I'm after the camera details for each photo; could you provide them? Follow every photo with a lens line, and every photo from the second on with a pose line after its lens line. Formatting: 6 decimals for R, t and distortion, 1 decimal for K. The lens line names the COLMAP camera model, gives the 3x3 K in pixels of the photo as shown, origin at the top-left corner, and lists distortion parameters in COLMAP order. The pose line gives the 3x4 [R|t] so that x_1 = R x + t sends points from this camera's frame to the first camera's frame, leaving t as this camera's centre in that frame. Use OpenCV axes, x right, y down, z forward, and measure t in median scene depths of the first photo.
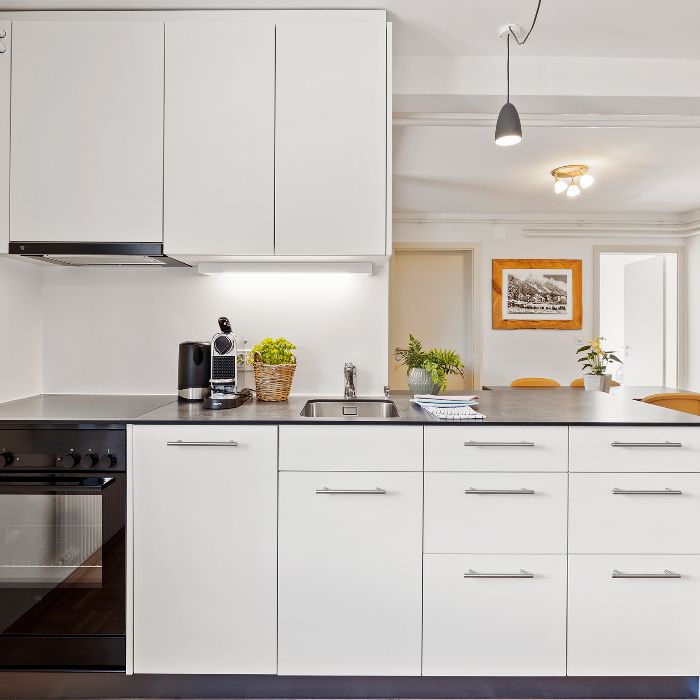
lens RADIAL K [[492.1, 0, 348.7], [0, 492.1, 339.8], [0, 0, 1]] dist [-0.009413, 0.000009]
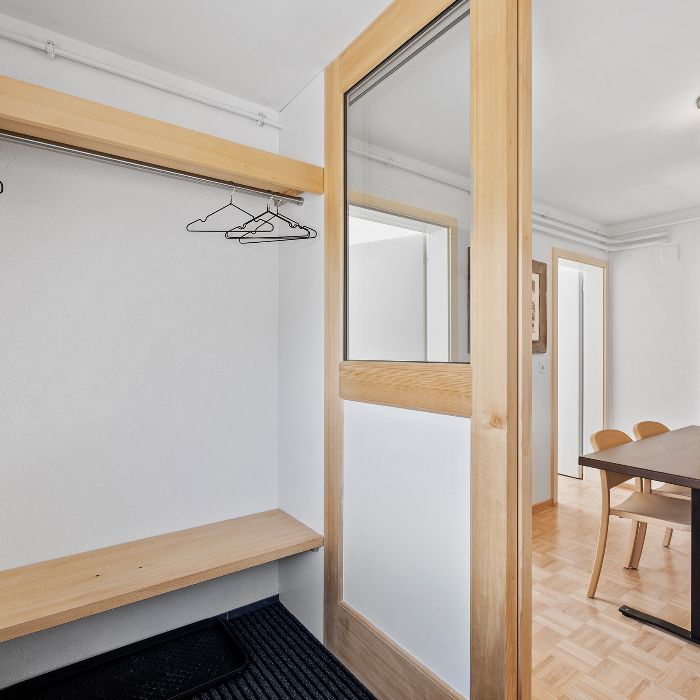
lens RADIAL K [[443.3, 0, 350.0], [0, 443.3, 350.0], [0, 0, 1]] dist [-0.002100, -0.001436]
pose [[0.812767, 0.001477, 0.582587, -0.184766], [0.013751, 0.999670, -0.021718, -0.015180], [-0.582427, 0.025663, 0.812478, 0.614698]]
